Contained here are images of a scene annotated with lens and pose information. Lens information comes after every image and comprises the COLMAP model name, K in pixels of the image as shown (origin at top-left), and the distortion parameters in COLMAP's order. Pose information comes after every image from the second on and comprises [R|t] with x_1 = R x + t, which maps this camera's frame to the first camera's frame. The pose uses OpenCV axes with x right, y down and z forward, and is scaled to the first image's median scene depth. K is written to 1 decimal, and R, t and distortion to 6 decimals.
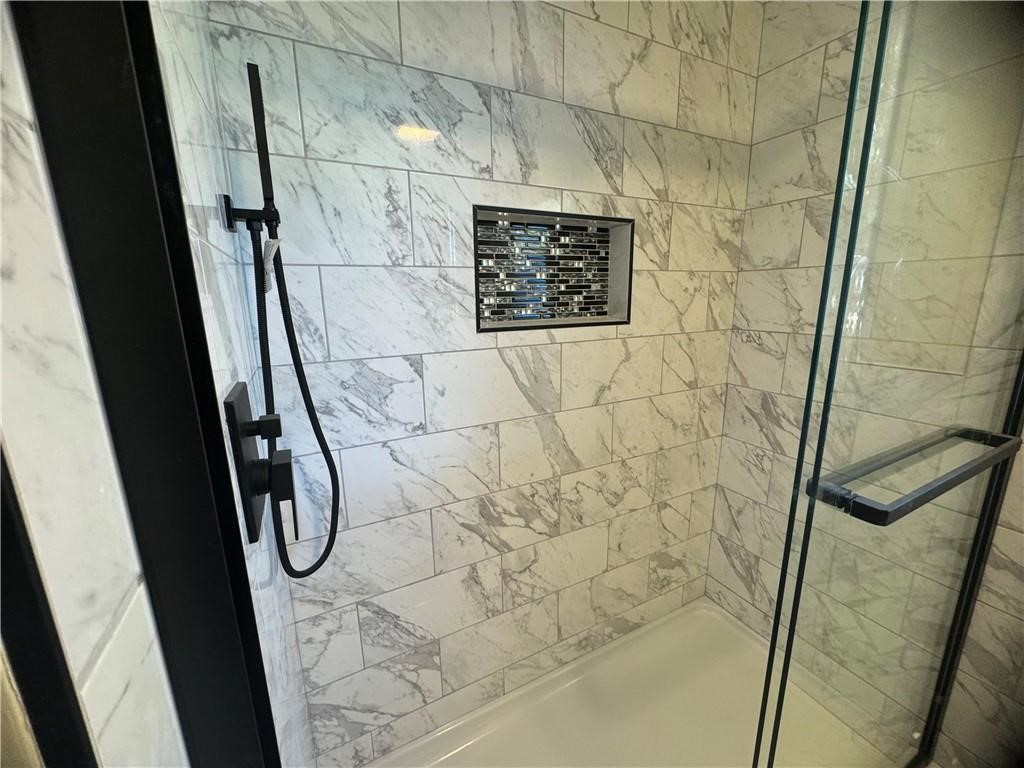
lens RADIAL K [[405.9, 0, 512.4], [0, 405.9, 384.5], [0, 0, 1]] dist [-0.002568, 0.000124]
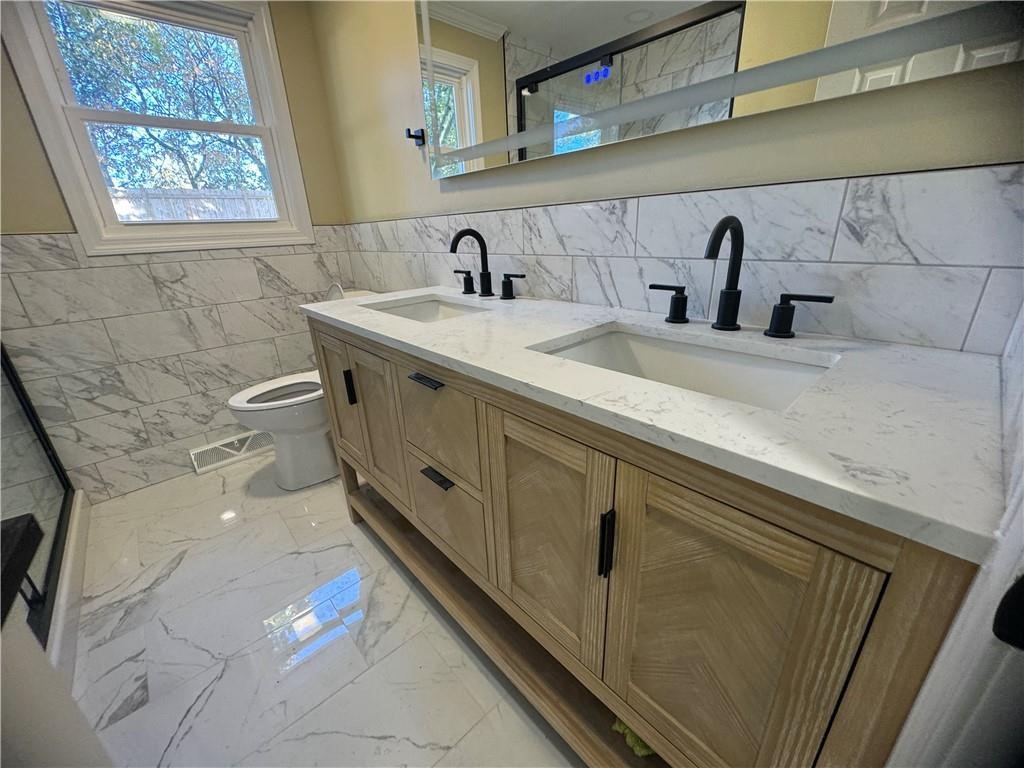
lens RADIAL K [[405.9, 0, 512.5], [0, 405.9, 382.3], [0, 0, 1]] dist [-0.002568, 0.000124]
pose [[-0.258774, -0.317691, 0.912200, -0.798278], [0.249099, 0.890476, 0.380790, 0.385276], [-0.933266, 0.325767, -0.151295, -0.560808]]
